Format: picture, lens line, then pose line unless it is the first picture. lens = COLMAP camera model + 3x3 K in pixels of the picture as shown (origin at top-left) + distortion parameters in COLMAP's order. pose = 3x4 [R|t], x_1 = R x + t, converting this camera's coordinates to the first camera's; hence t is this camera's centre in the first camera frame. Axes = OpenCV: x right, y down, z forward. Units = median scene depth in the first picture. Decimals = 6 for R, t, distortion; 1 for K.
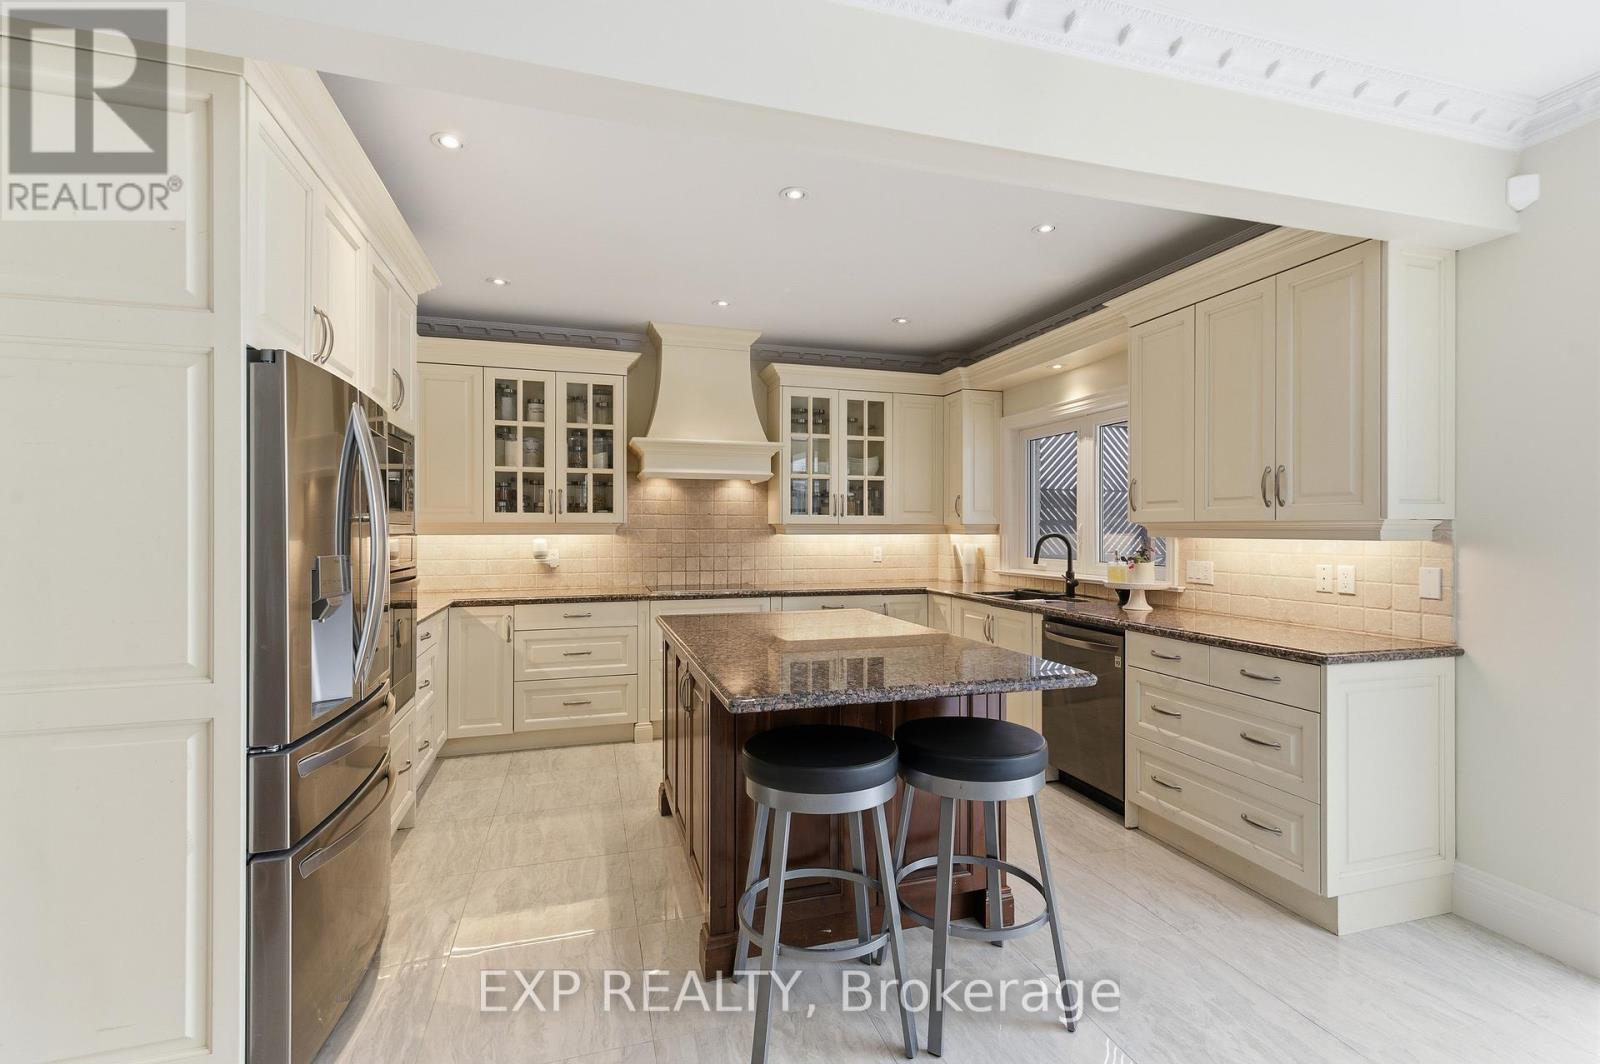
lens RADIAL K [[726.4, 0, 799.7], [0, 726.4, 528.9], [0, 0, 1]] dist [-0.000205, 0.000003]
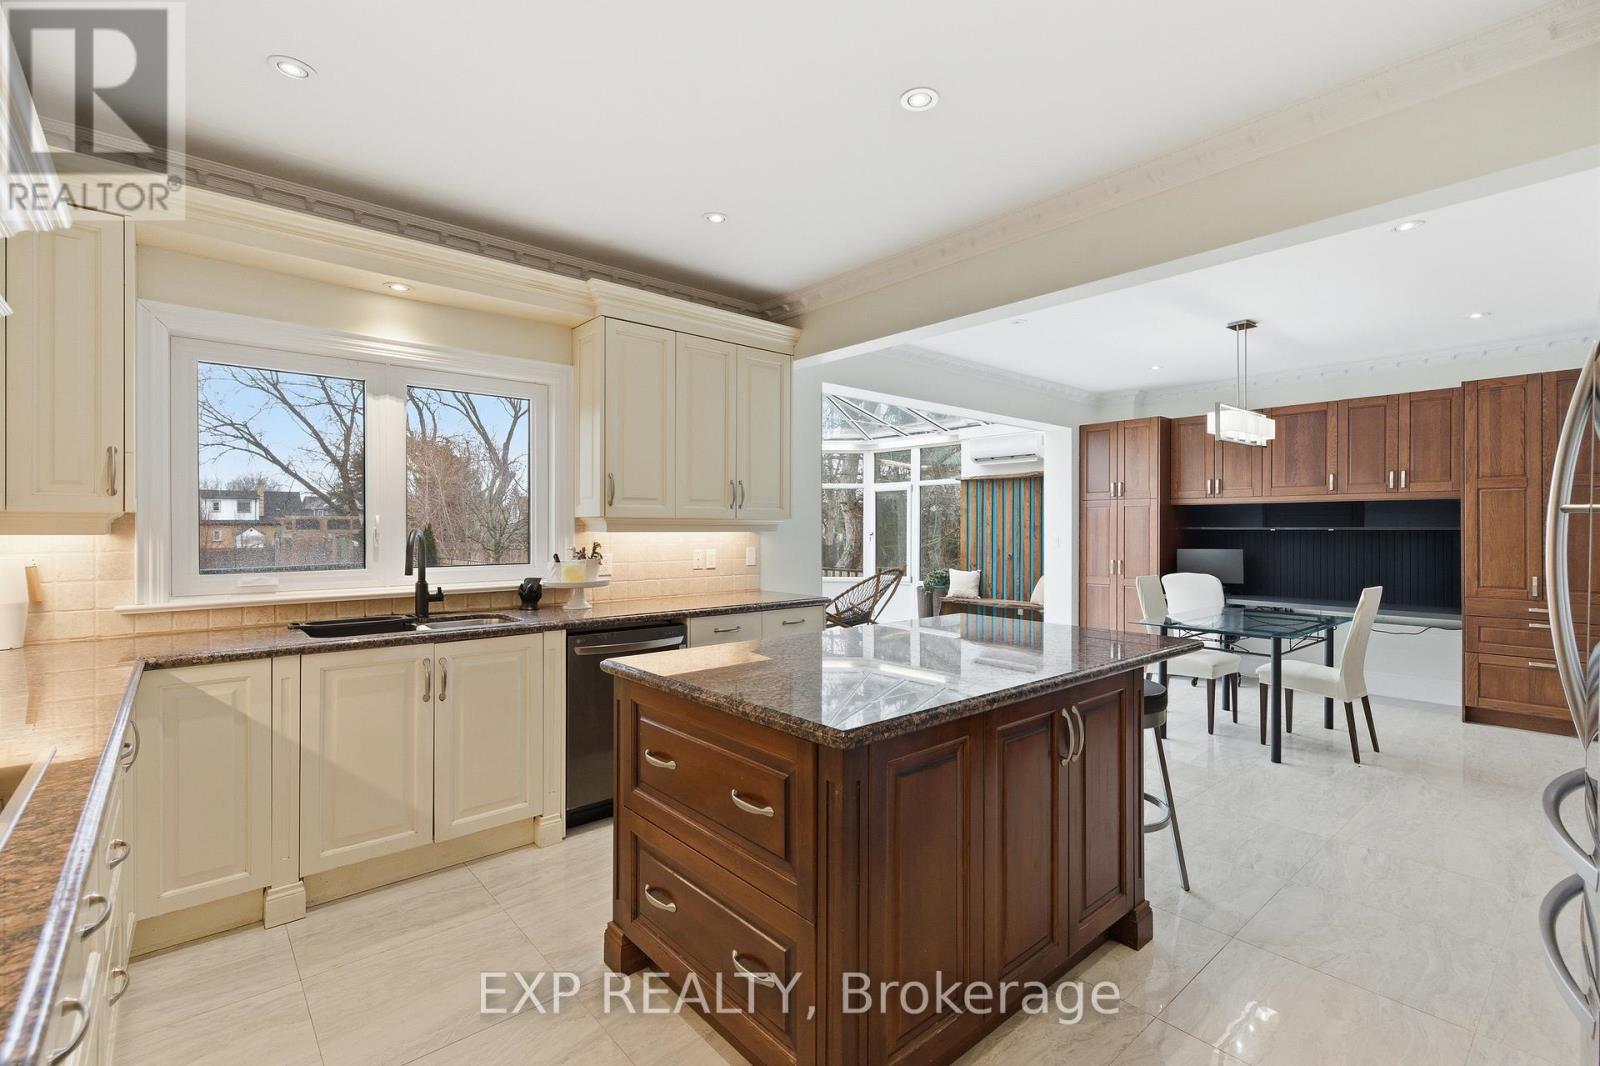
lens RADIAL K [[726.4, 0, 798.0], [0, 726.4, 526.7], [0, 0, 1]] dist [-0.000205, 0.000003]
pose [[-0.396046, -0.014018, 0.918124, -0.515444], [-0.007253, 0.999900, 0.012138, -0.010444], [-0.918202, -0.001852, -0.396108, 1.097693]]
